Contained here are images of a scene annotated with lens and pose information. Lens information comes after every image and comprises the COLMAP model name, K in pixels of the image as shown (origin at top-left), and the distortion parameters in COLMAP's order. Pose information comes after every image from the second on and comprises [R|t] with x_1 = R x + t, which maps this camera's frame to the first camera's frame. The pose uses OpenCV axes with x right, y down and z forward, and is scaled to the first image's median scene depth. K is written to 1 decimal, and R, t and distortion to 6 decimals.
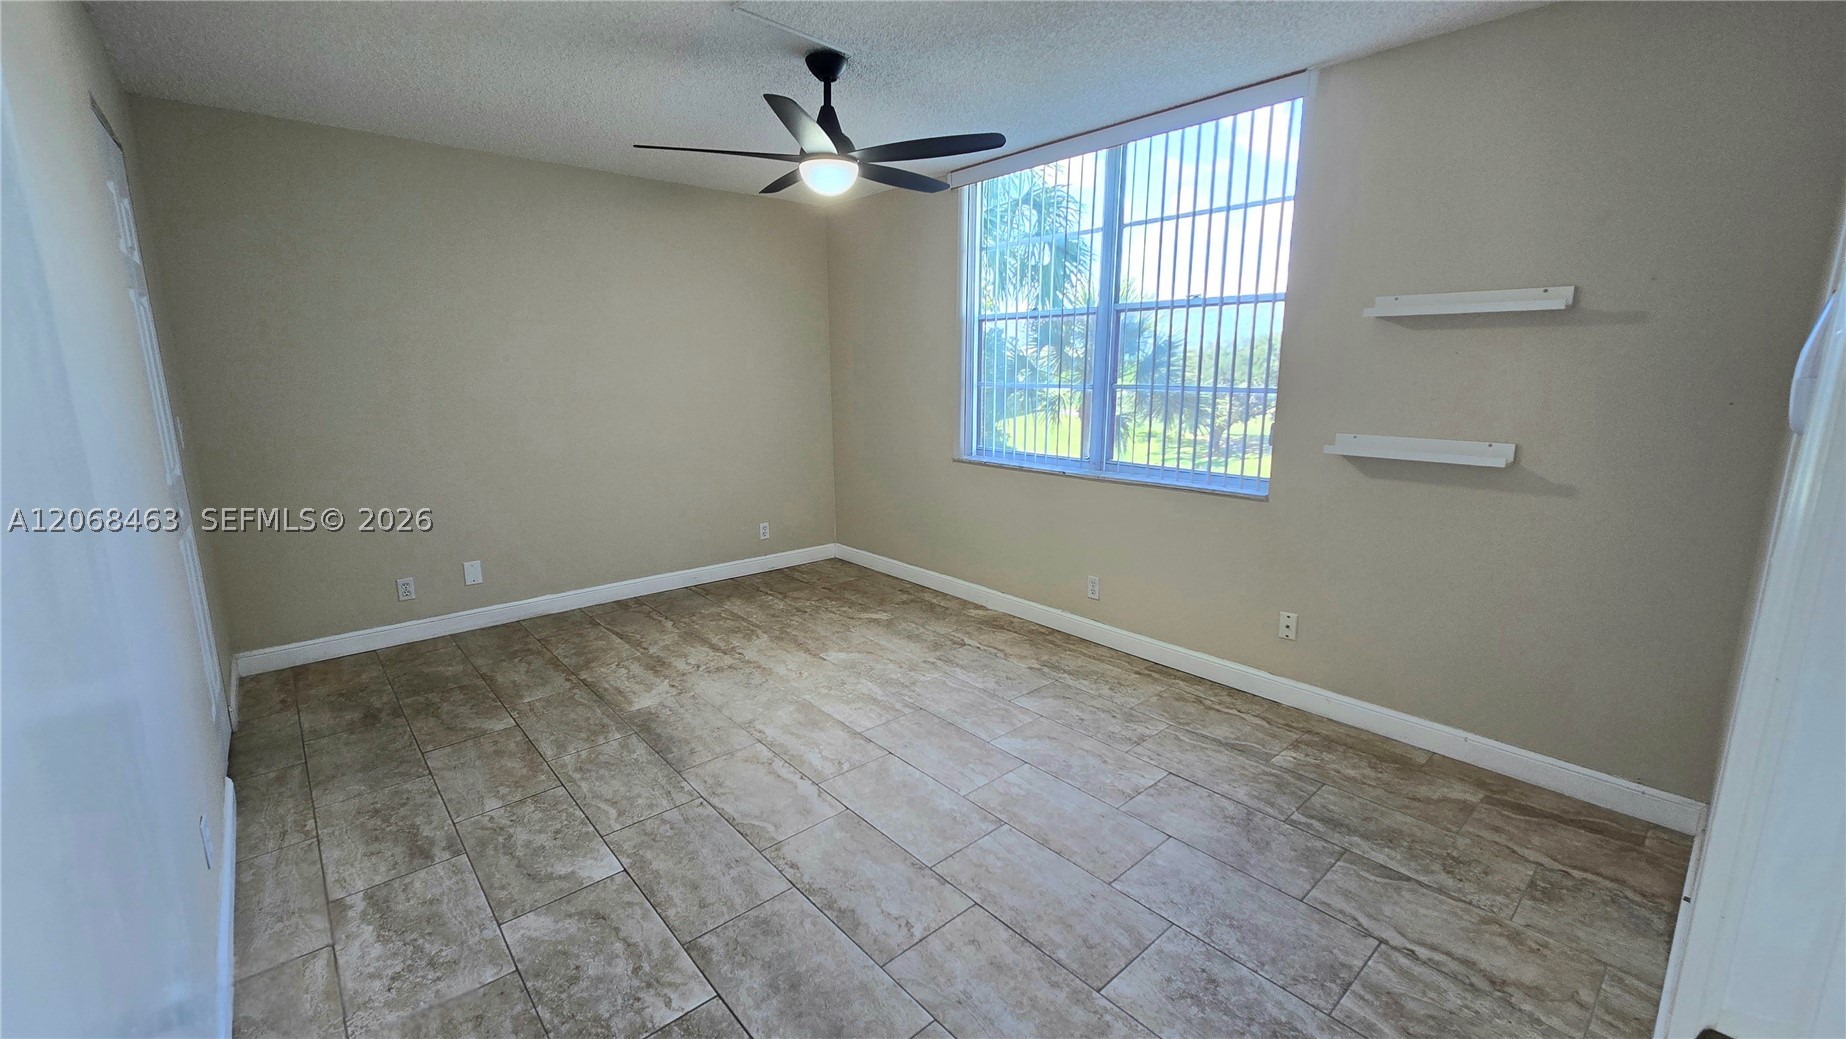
lens RADIAL K [[761.2, 0, 926.2], [0, 761.2, 516.8], [0, 0, 1]] dist [0.000125, 0.002335]
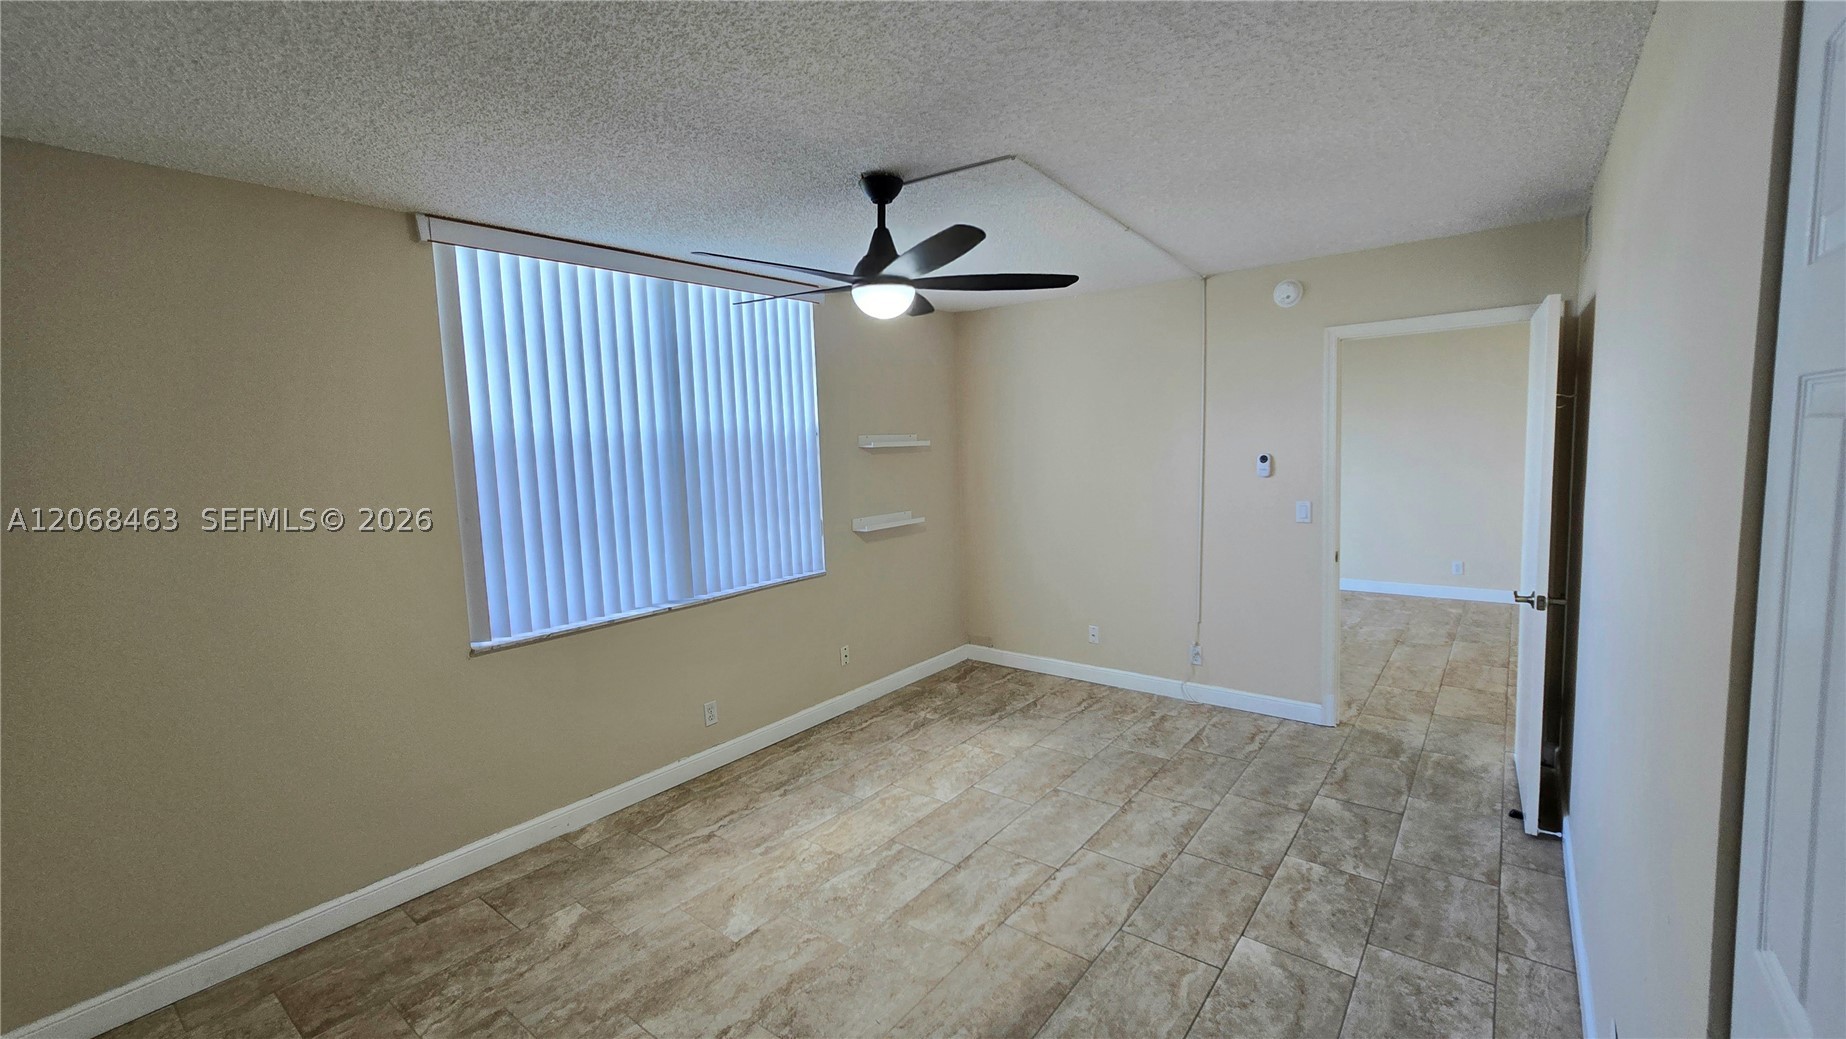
lens RADIAL K [[761.2, 0, 925.7], [0, 761.2, 514.5], [0, 0, 1]] dist [0.000125, 0.002335]
pose [[-0.192220, -0.089687, 0.977245, -1.114641], [0.222840, 0.965813, 0.132469, -0.322866], [-0.955716, 0.243233, -0.165662, 1.222315]]
